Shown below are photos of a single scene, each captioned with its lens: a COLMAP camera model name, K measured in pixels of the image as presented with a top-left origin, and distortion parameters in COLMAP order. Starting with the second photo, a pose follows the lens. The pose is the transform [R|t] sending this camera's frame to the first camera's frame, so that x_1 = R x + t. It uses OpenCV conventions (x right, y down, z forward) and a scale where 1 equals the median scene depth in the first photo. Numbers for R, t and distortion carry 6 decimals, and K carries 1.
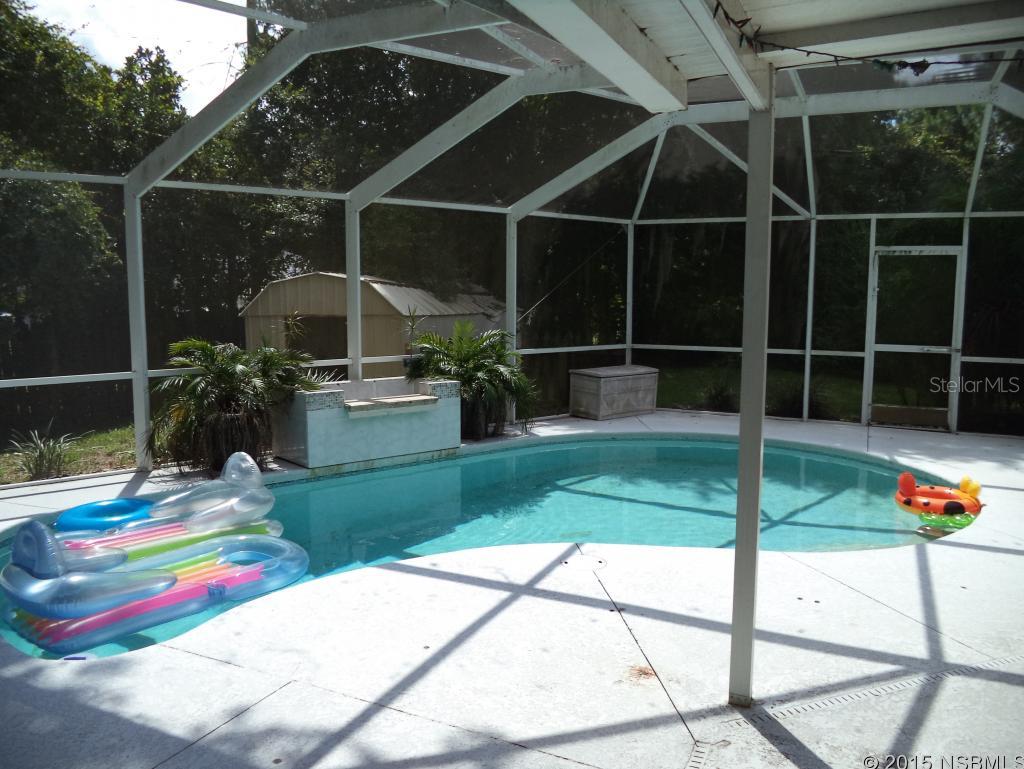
lens RADIAL K [[809.5, 0, 507.3], [0, 809.5, 382.4], [0, 0, 1]] dist [-0.007373, -0.002888]
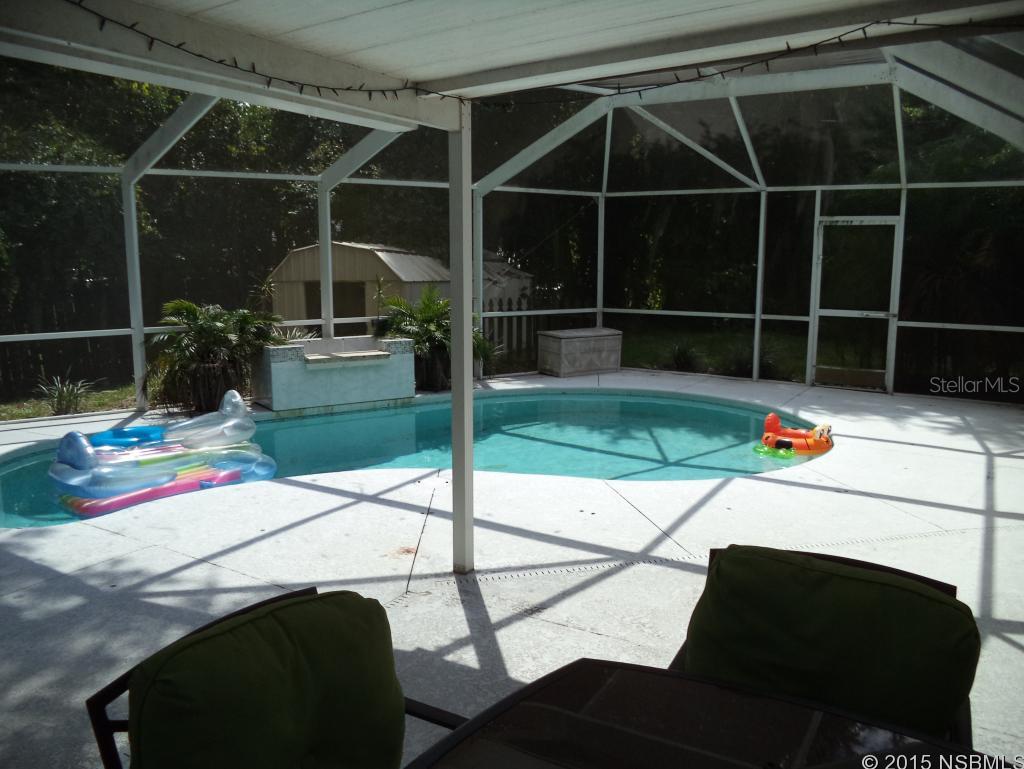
lens RADIAL K [[809.5, 0, 507.3], [0, 809.5, 382.4], [0, 0, 1]] dist [-0.007373, -0.002888]
pose [[0.994163, 0.014519, -0.106903, 0.189671], [-0.009897, 0.998998, 0.043643, 0.007702], [0.107430, -0.042331, 0.993311, -0.121930]]
